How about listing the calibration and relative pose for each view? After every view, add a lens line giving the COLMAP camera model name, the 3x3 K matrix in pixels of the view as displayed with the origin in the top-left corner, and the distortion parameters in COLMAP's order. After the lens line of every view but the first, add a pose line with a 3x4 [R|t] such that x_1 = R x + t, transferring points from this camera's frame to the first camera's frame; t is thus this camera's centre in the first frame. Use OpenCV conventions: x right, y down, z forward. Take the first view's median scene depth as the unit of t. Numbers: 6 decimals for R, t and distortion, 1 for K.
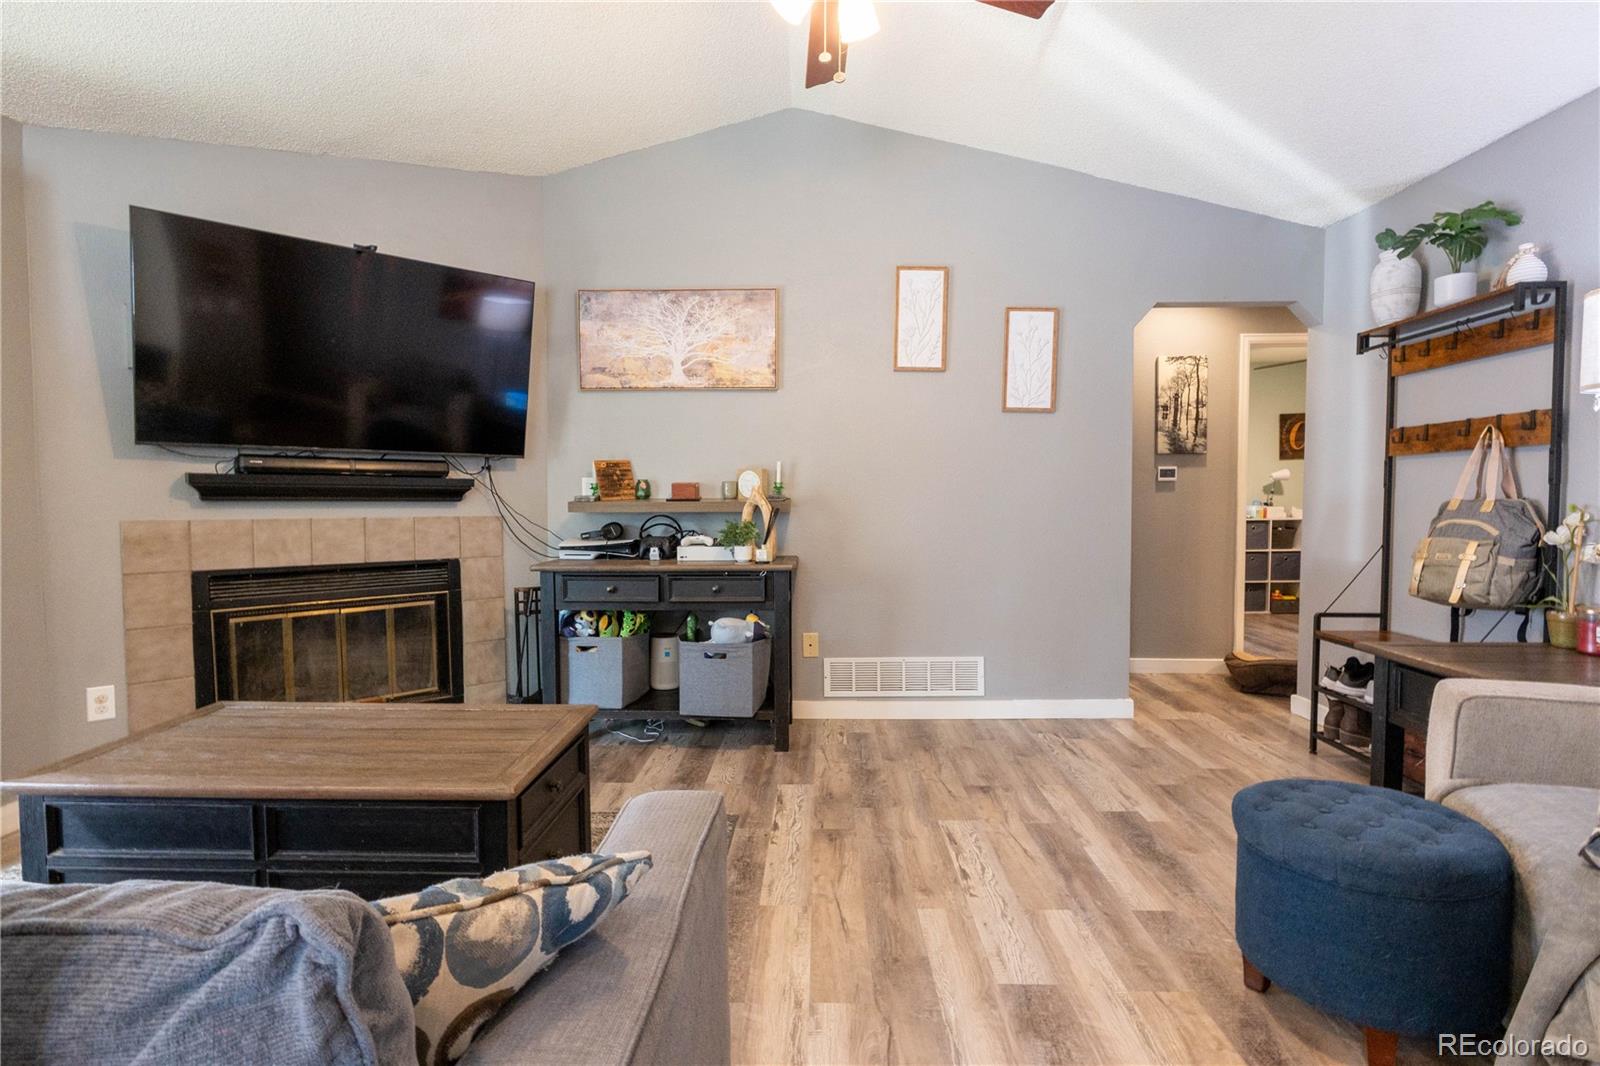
lens RADIAL K [[798.2, 0, 803.8], [0, 798.2, 531.9], [0, 0, 1]] dist [-0.004779, 0.003272]
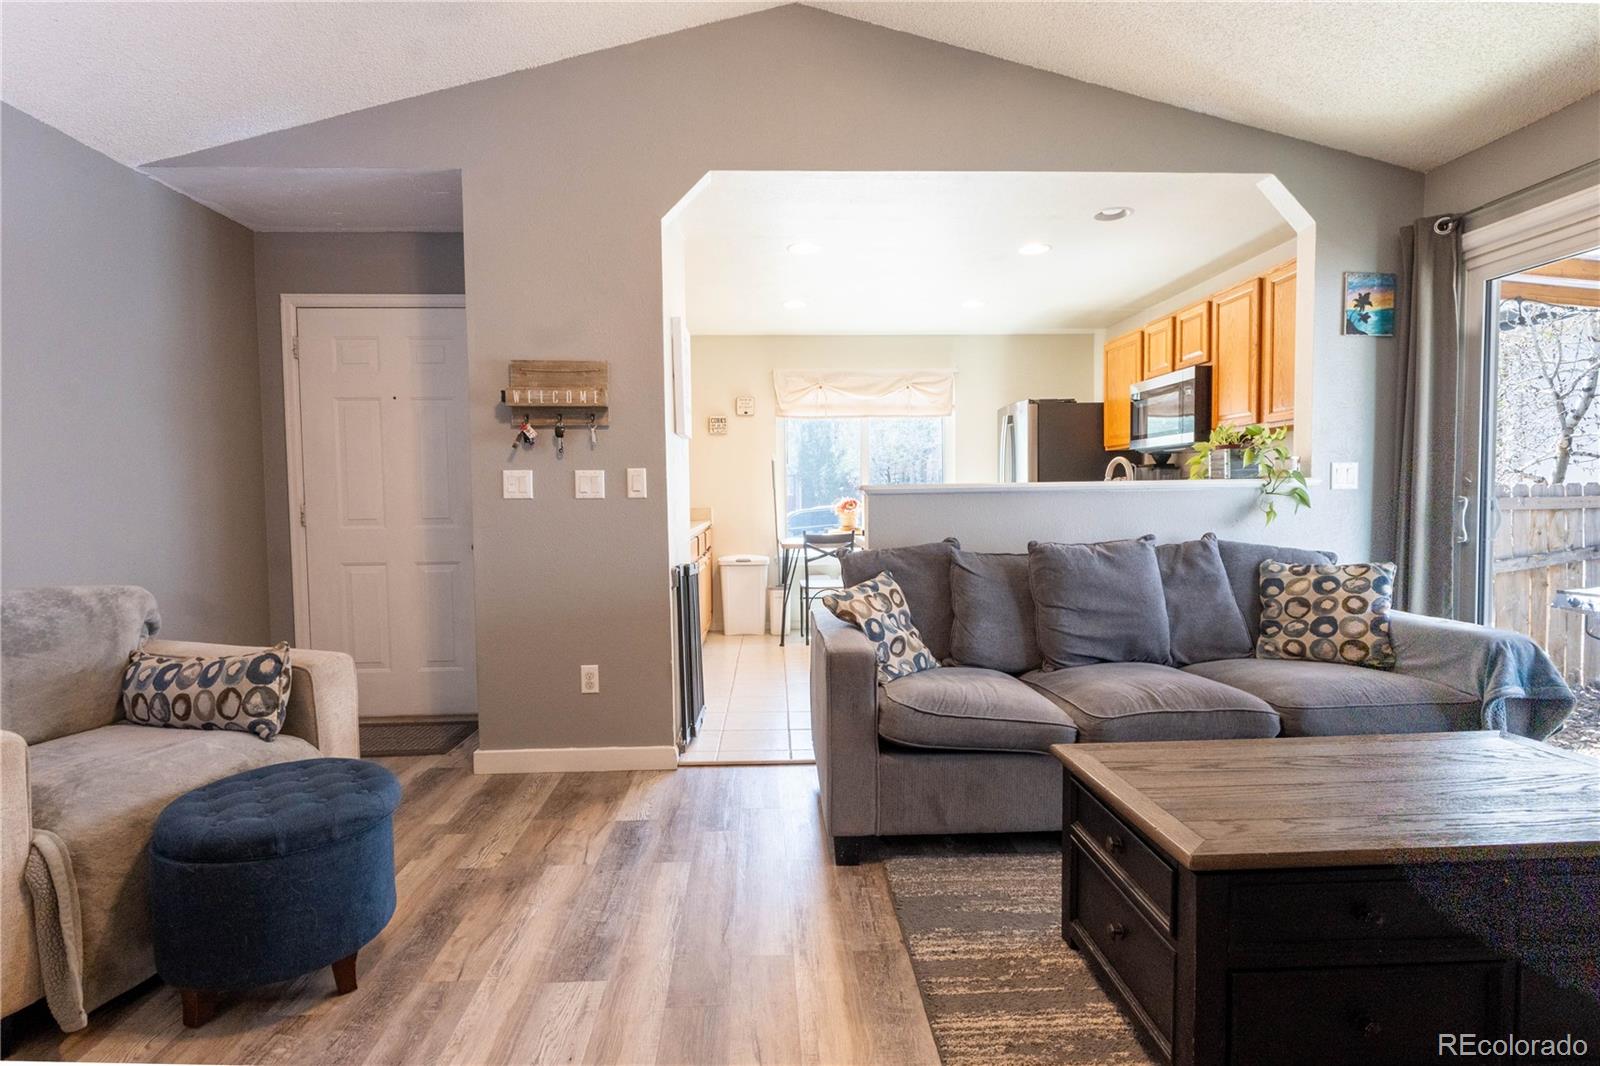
lens RADIAL K [[798.2, 0, 798.7], [0, 798.2, 539.6], [0, 0, 1]] dist [-0.004779, 0.003272]
pose [[-0.997425, 0.018641, -0.069250, 0.029175], [0.011588, 0.994830, 0.100891, -0.038213], [0.070772, 0.099829, -0.992485, 0.918909]]
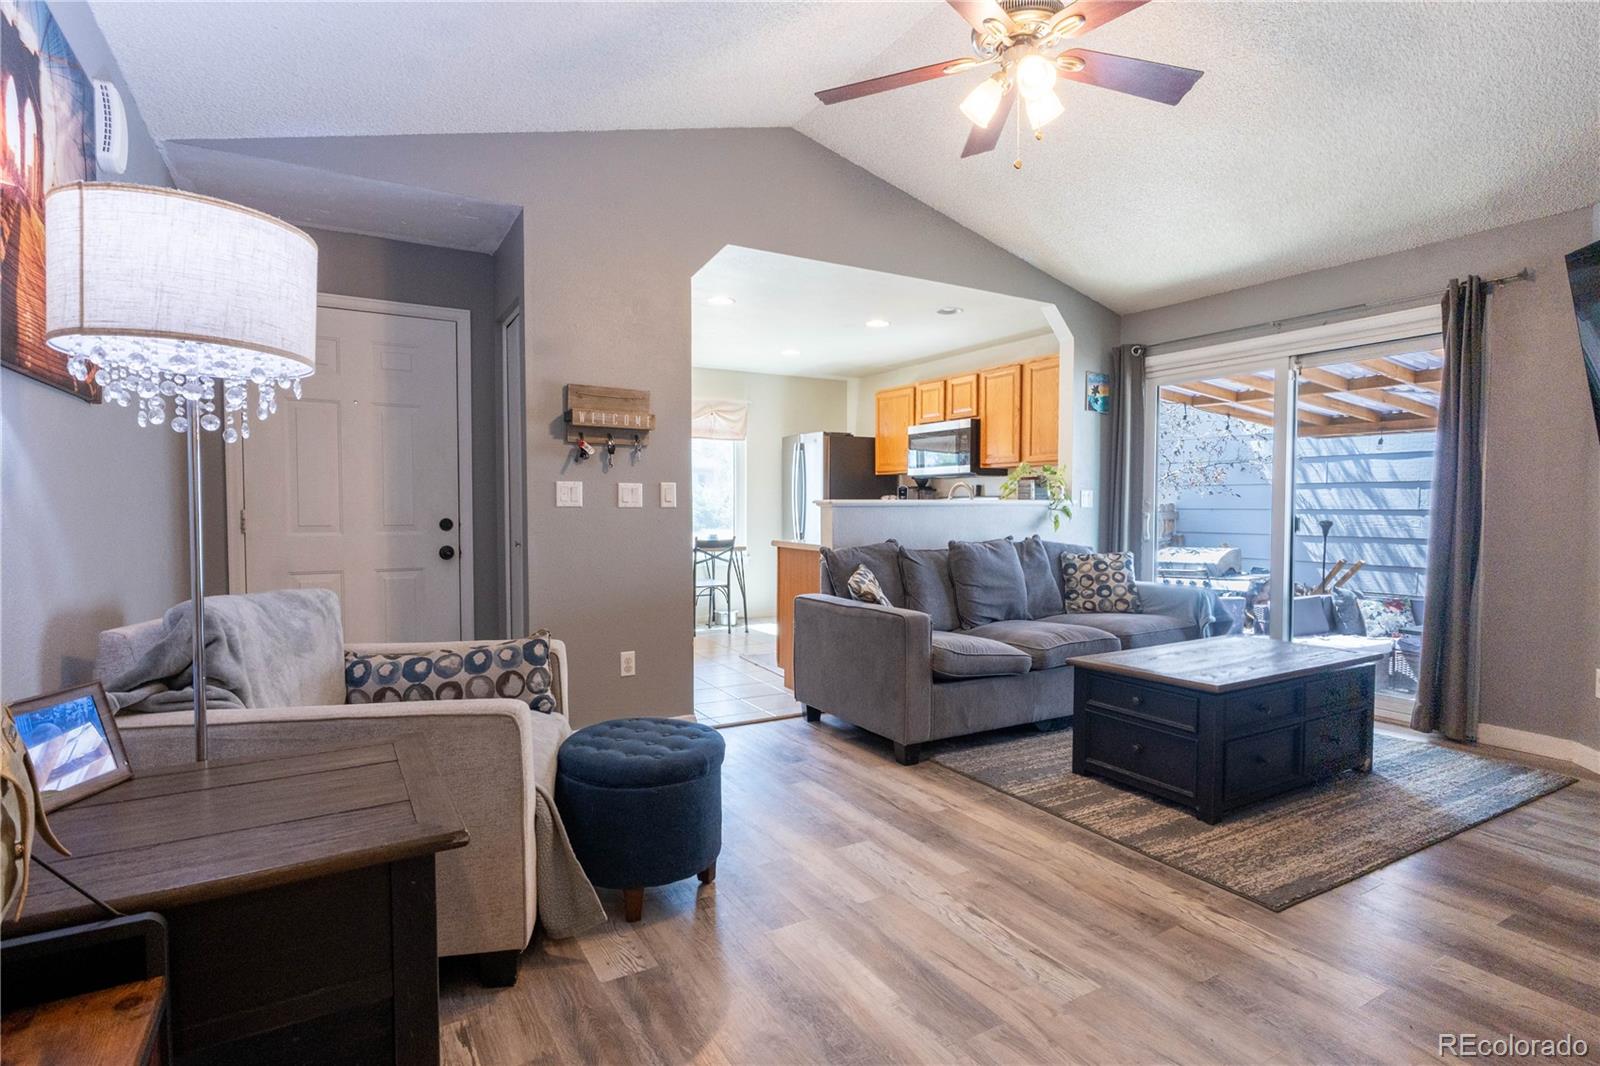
lens RADIAL K [[798.2, 0, 796.7], [0, 798.2, 535.2], [0, 0, 1]] dist [-0.004779, 0.003272]
pose [[-0.849102, 0.021502, -0.527792, 0.521599], [-0.023376, 0.996663, 0.078211, -0.046074], [0.527712, 0.078747, -0.845765, 0.996536]]
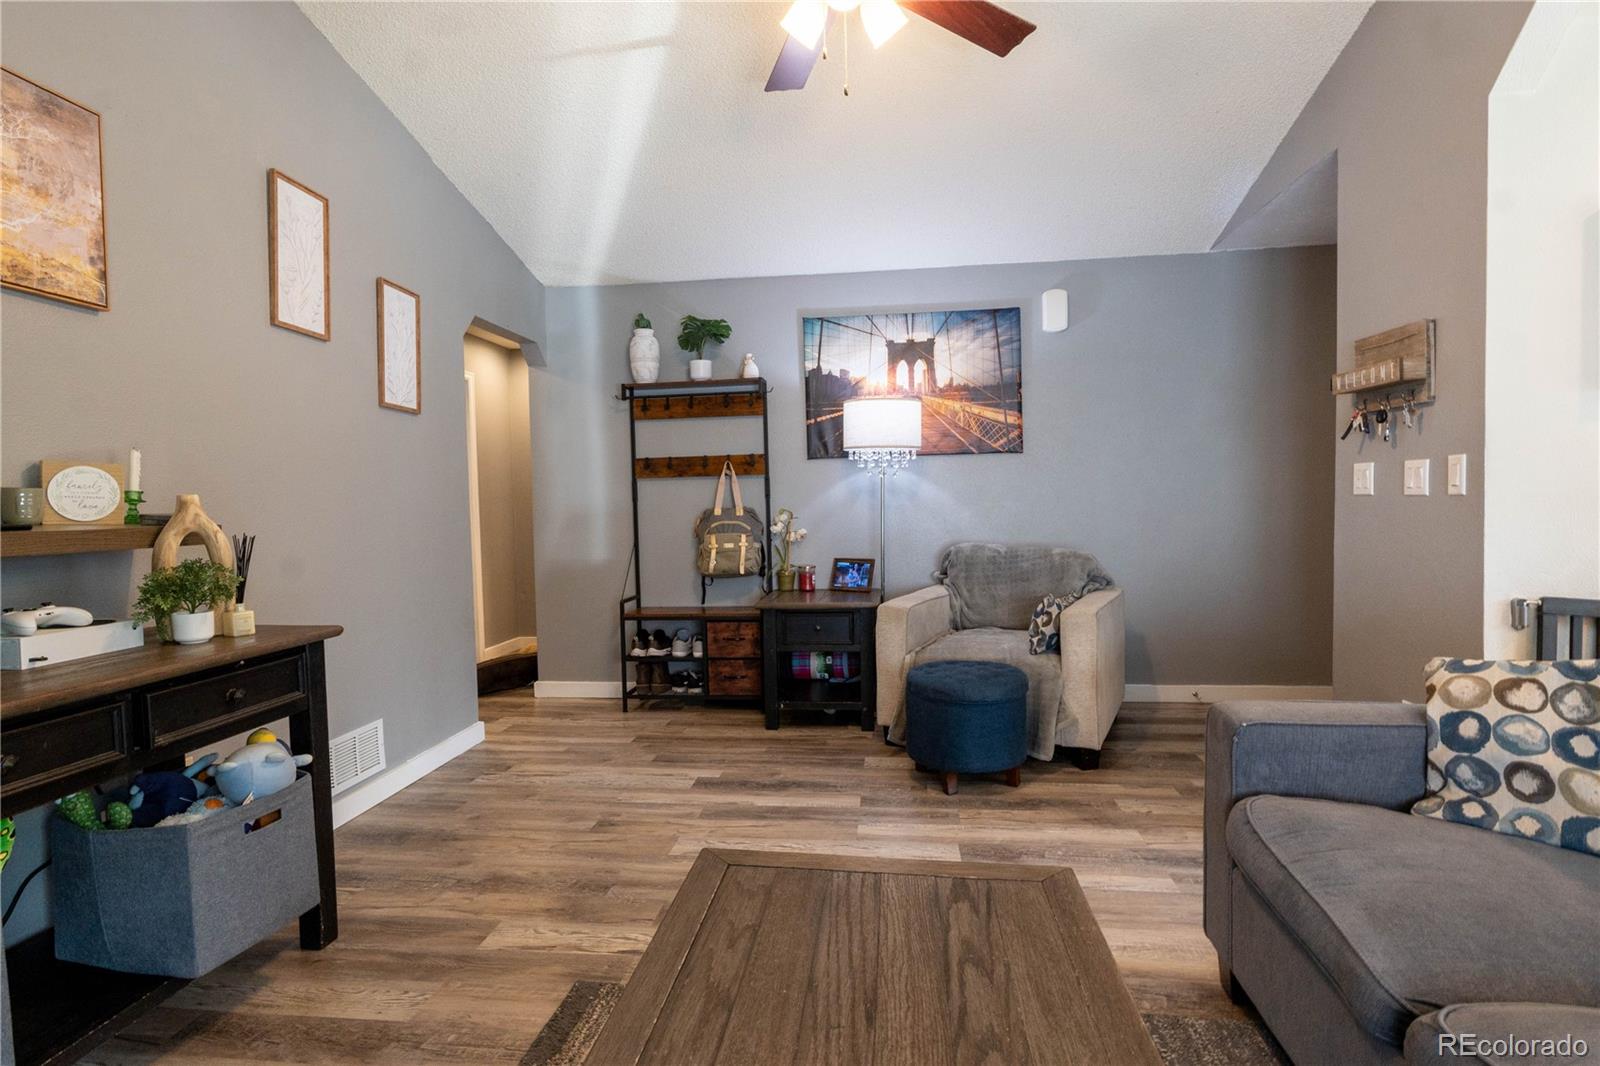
lens RADIAL K [[798.2, 0, 793.8], [0, 798.2, 536.9], [0, 0, 1]] dist [-0.004779, 0.003272]
pose [[0.099922, -0.041164, 0.994143, -0.516949], [0.065529, 0.997247, 0.034706, -0.021952], [-0.992835, 0.061678, 0.102344, 0.523558]]
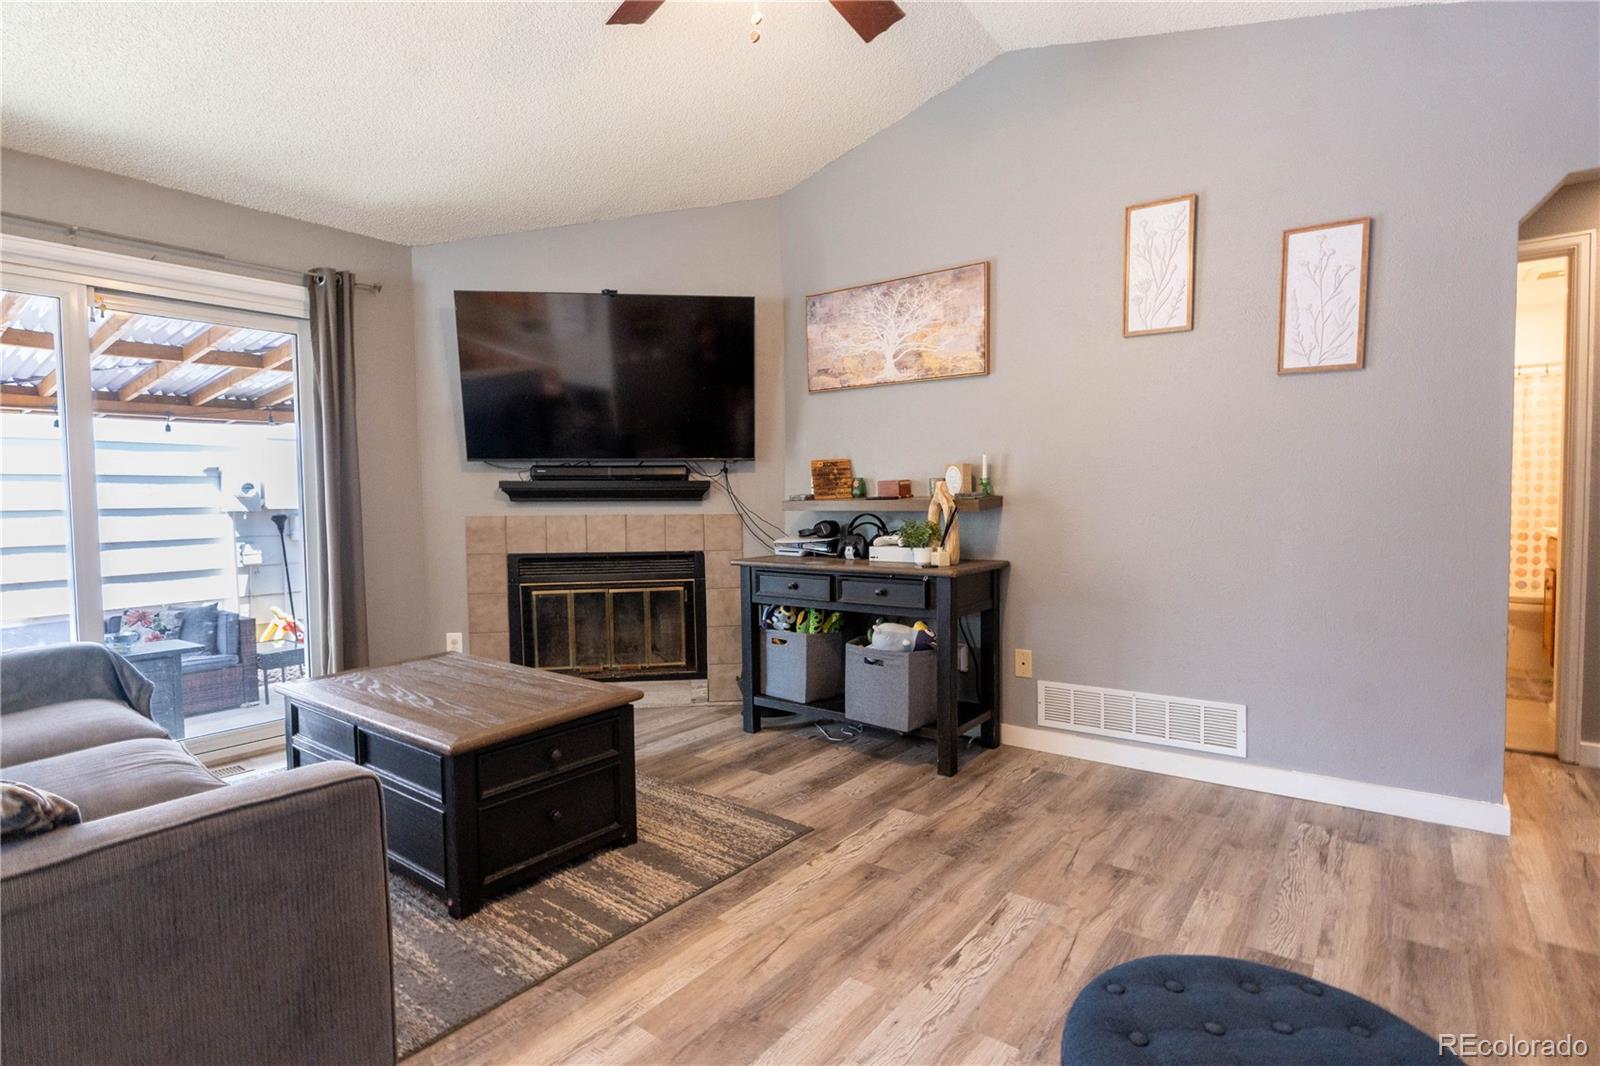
lens RADIAL K [[798.2, 0, 797.4], [0, 798.2, 534.8], [0, 0, 1]] dist [-0.004779, 0.003272]
pose [[0.810540, 0.021344, -0.585294, 0.327779], [-0.015909, 0.999769, 0.014427, -0.008167], [0.585467, -0.002383, 0.810693, 0.152327]]
